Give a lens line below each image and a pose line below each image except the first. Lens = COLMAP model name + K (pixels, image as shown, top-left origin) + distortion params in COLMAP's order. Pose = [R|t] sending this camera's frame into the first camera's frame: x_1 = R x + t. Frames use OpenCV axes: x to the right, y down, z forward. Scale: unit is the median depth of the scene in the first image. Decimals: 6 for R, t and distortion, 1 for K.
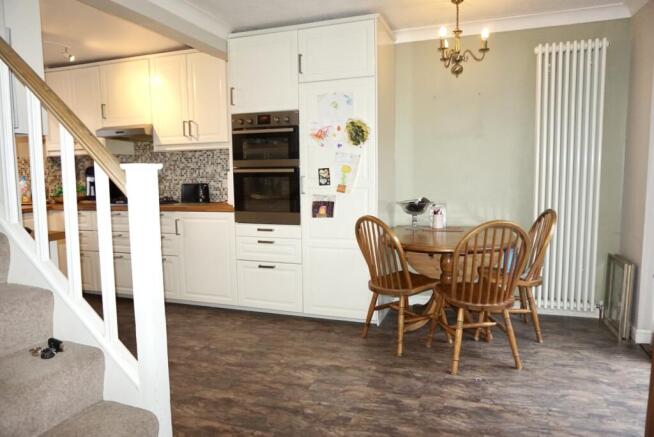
lens RADIAL K [[435.7, 0, 325.3], [0, 435.7, 216.5], [0, 0, 1]] dist [-0.041921, 0.010297]
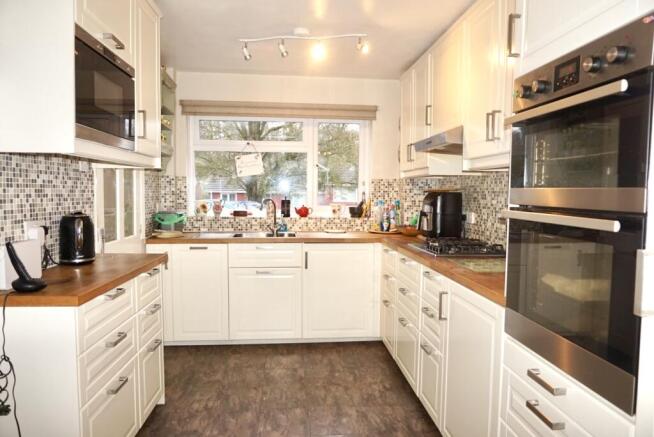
lens RADIAL K [[435.7, 0, 329.3], [0, 435.7, 216.0], [0, 0, 1]] dist [-0.041921, 0.010297]
pose [[0.410755, 0.071582, -0.908931, 0.090893], [-0.113054, 0.993218, 0.027130, -0.085069], [0.904709, 0.091615, 0.416062, 0.608356]]
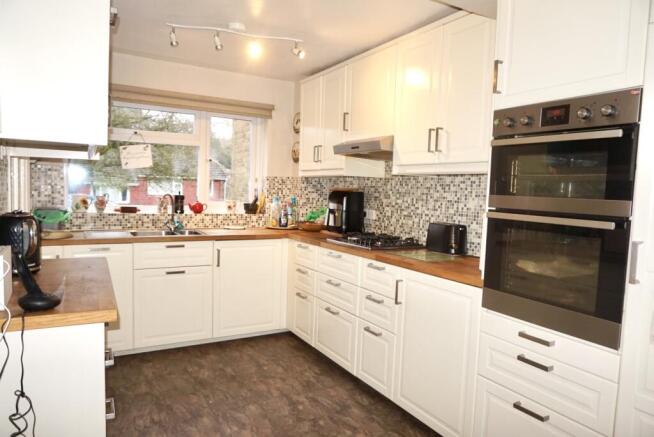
lens RADIAL K [[435.7, 0, 324.9], [0, 435.7, 215.9], [0, 0, 1]] dist [-0.041921, 0.010297]
pose [[0.747463, 0.083141, -0.659080, -0.006375], [-0.116851, 0.993123, -0.007241, -0.068043], [0.653945, 0.082427, 0.752038, 0.420098]]
